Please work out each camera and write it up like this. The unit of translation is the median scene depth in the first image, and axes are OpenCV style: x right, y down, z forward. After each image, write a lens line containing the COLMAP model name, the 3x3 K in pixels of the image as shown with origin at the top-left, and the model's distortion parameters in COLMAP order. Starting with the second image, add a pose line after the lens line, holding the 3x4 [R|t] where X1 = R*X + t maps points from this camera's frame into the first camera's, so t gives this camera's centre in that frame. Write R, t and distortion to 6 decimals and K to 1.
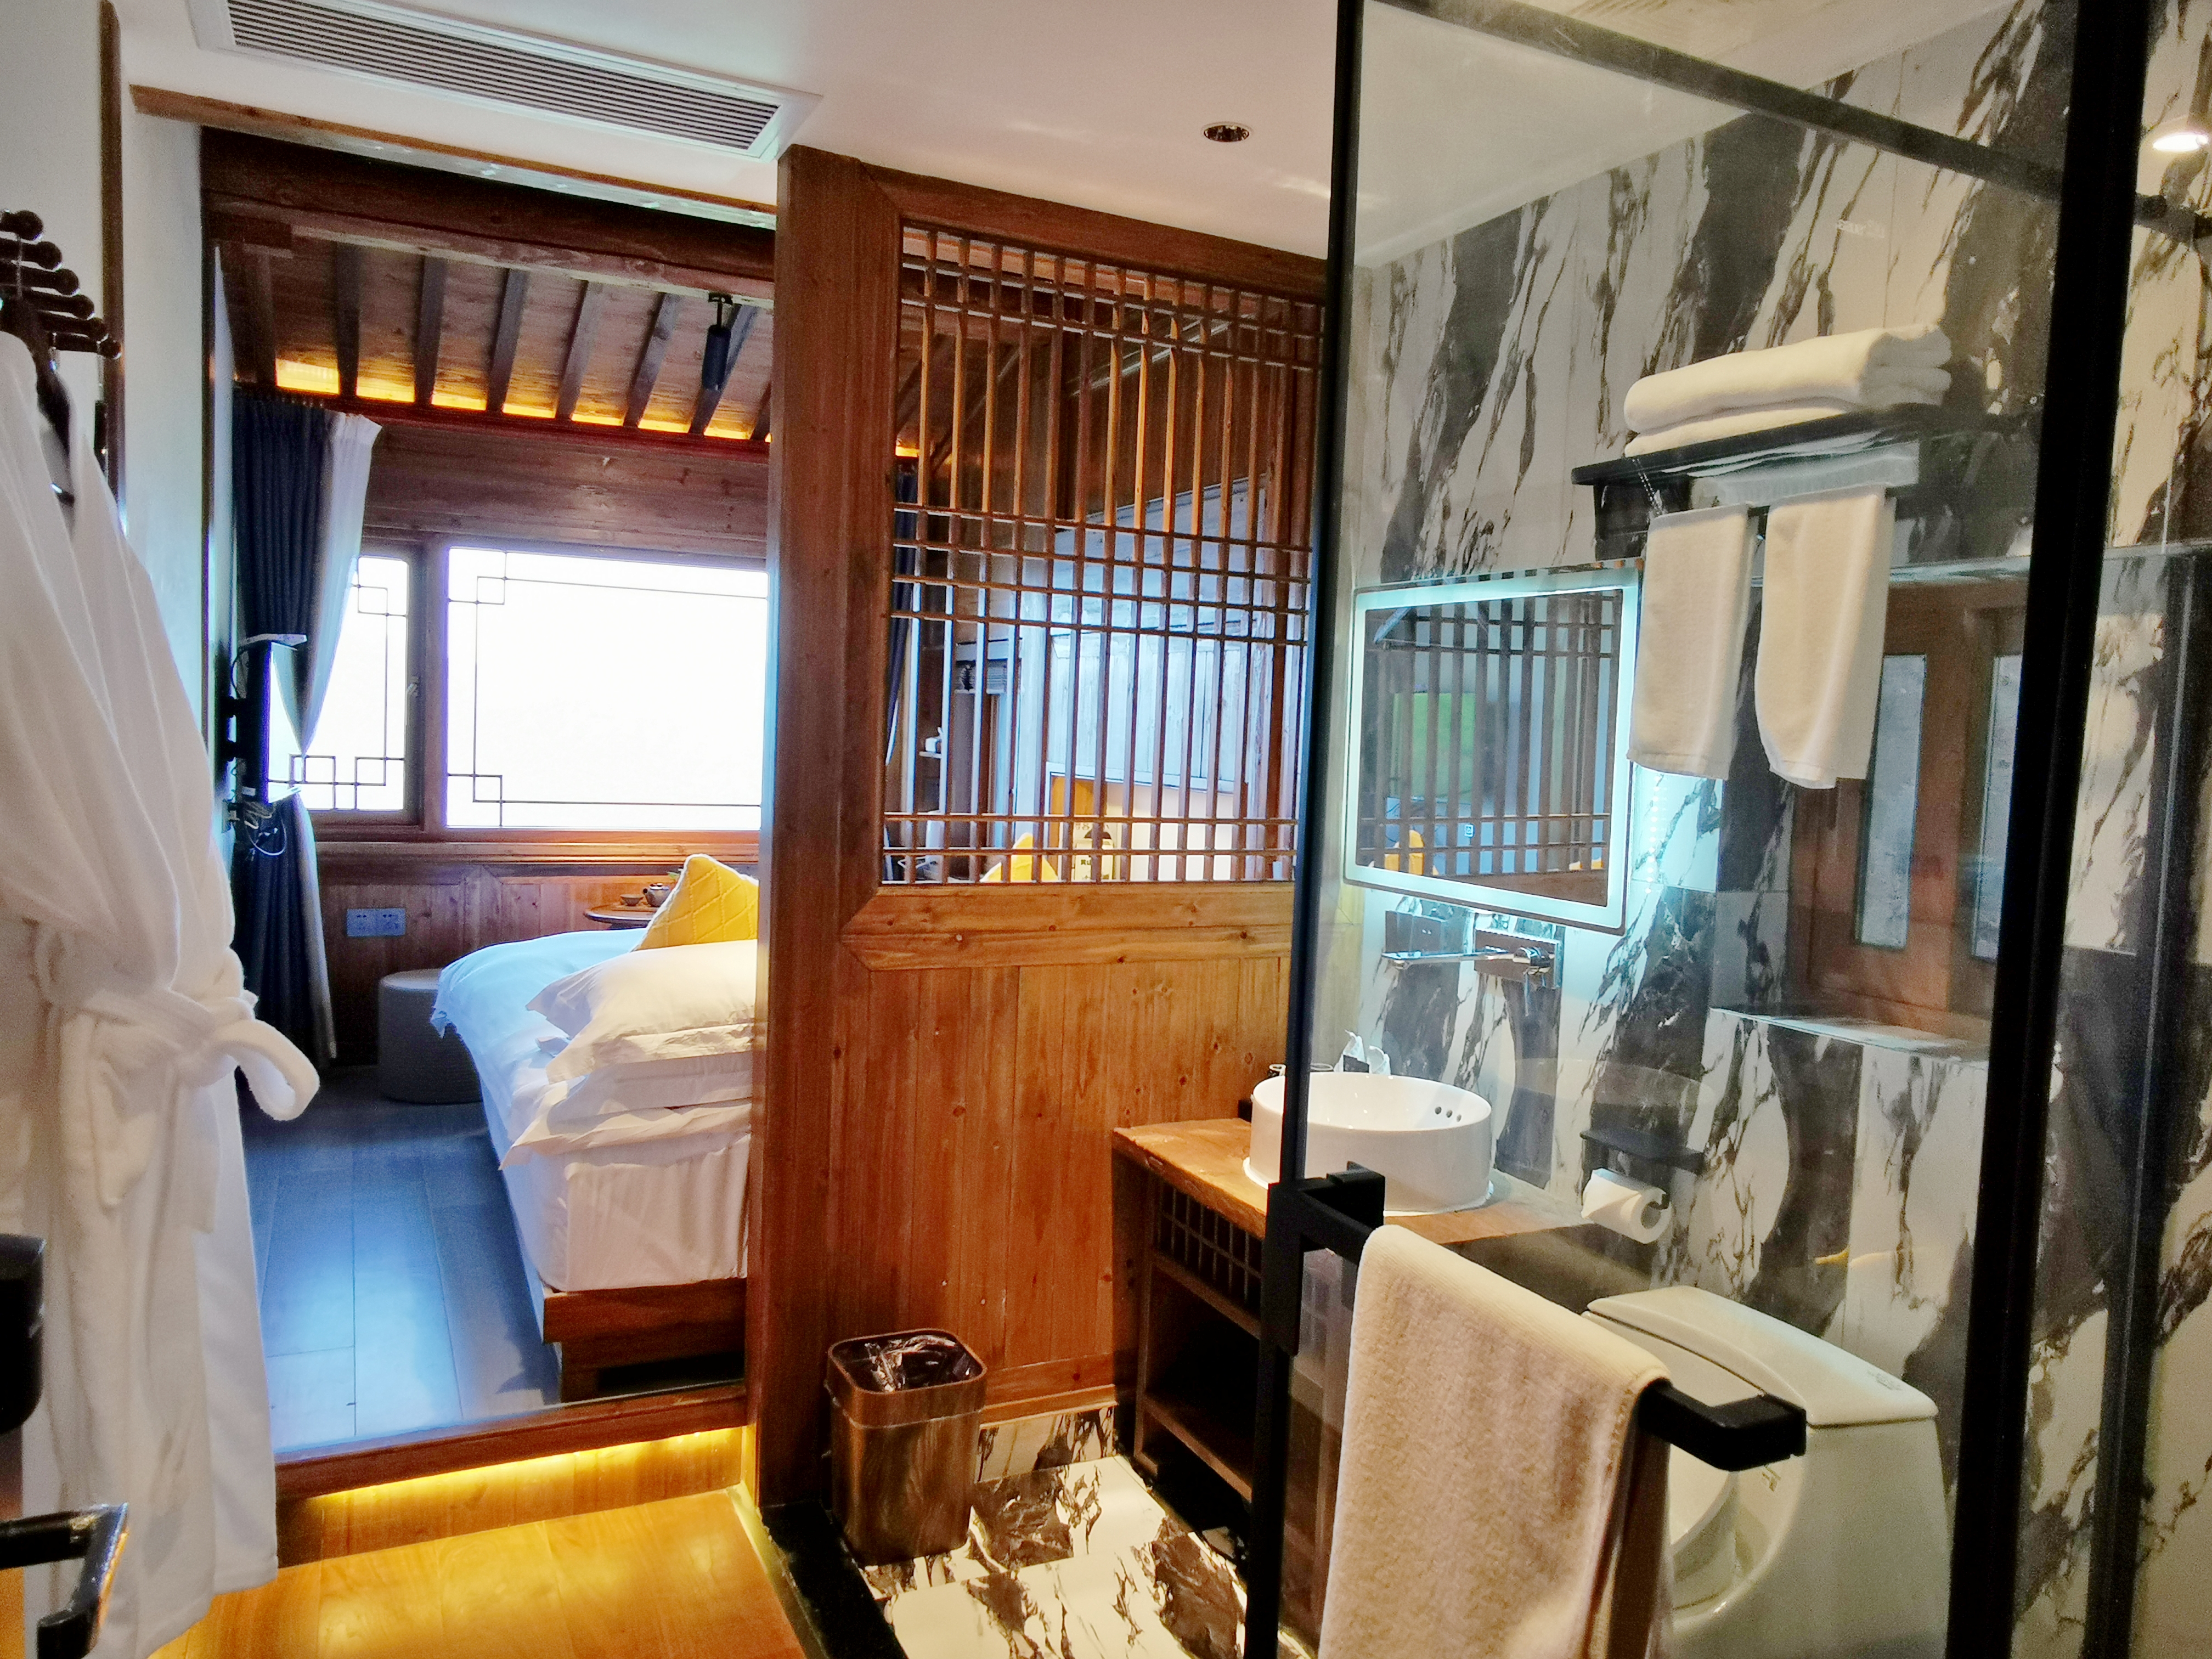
lens RADIAL K [[1559.5, 0, 1105.1], [0, 1559.5, 833.6], [0, 0, 1]] dist [-0.011423, -0.001663]
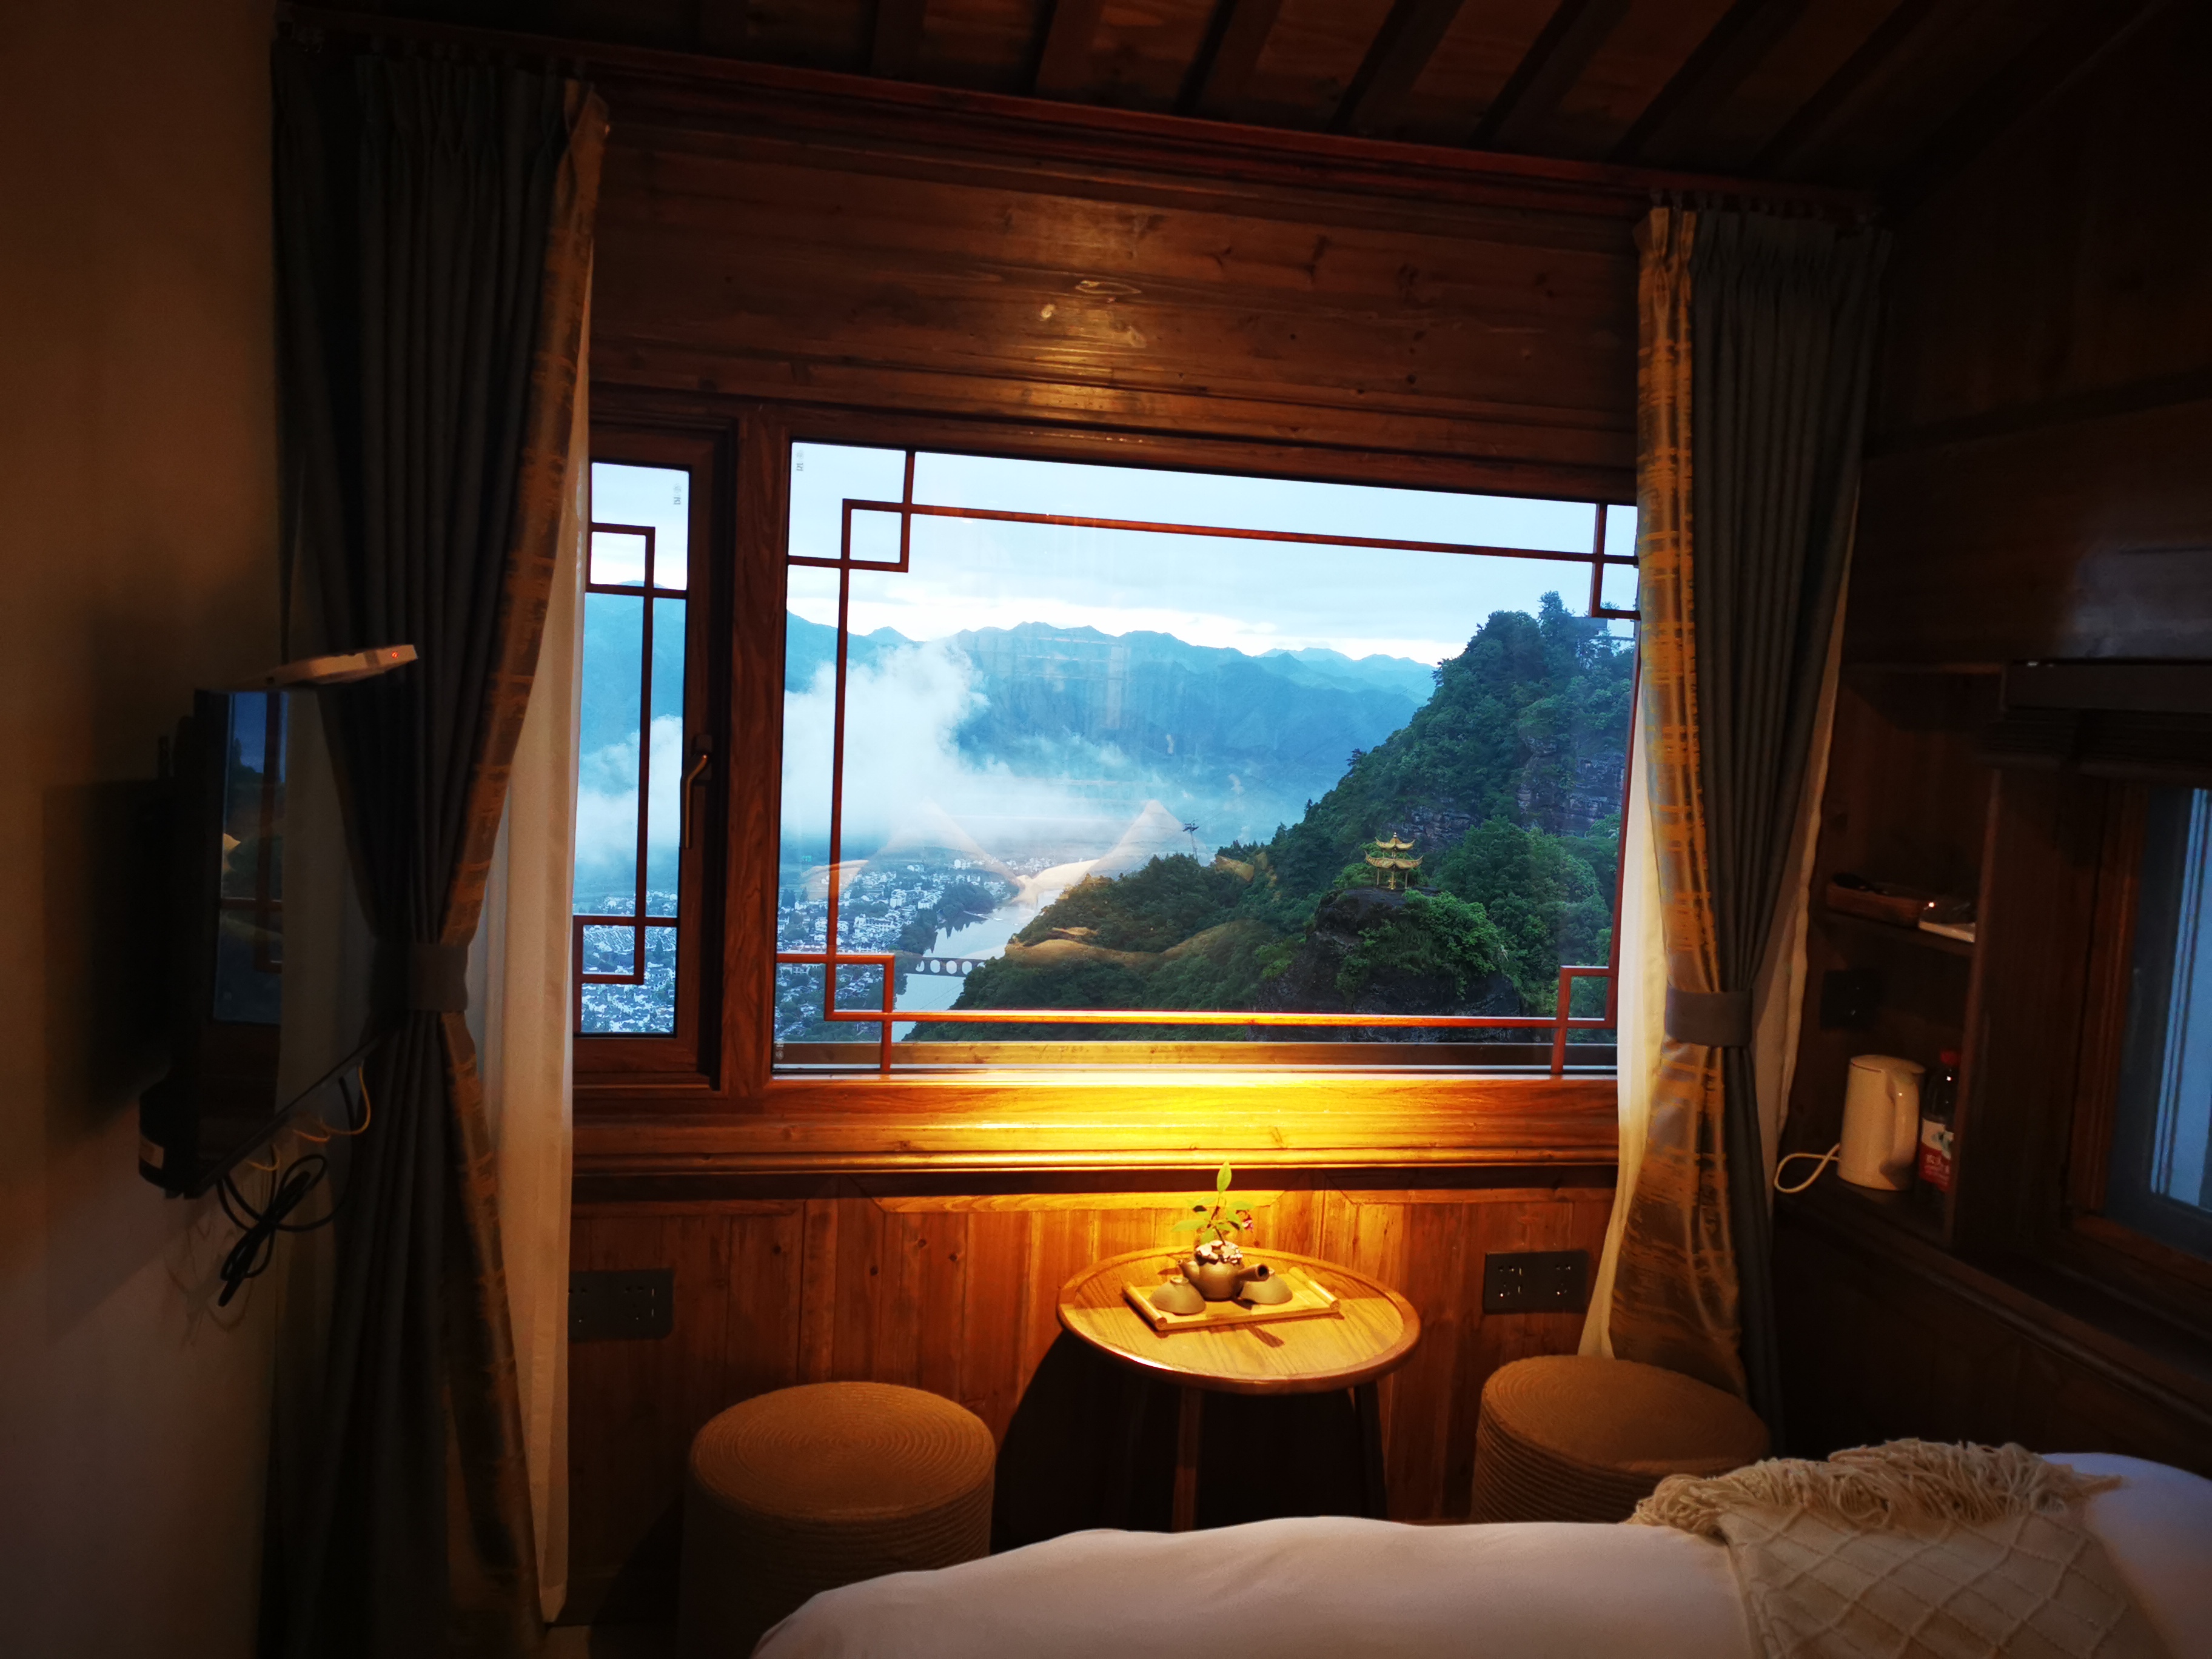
lens RADIAL K [[1737.9, 0, 1109.1], [0, 1737.9, 826.4], [0, 0, 1]] dist [-0.004088, -0.000101]
pose [[0.979835, 0.018440, -0.198955, -0.135743], [-0.019302, 0.999811, -0.002393, -0.044057], [0.198873, 0.006185, 0.980006, 0.315206]]
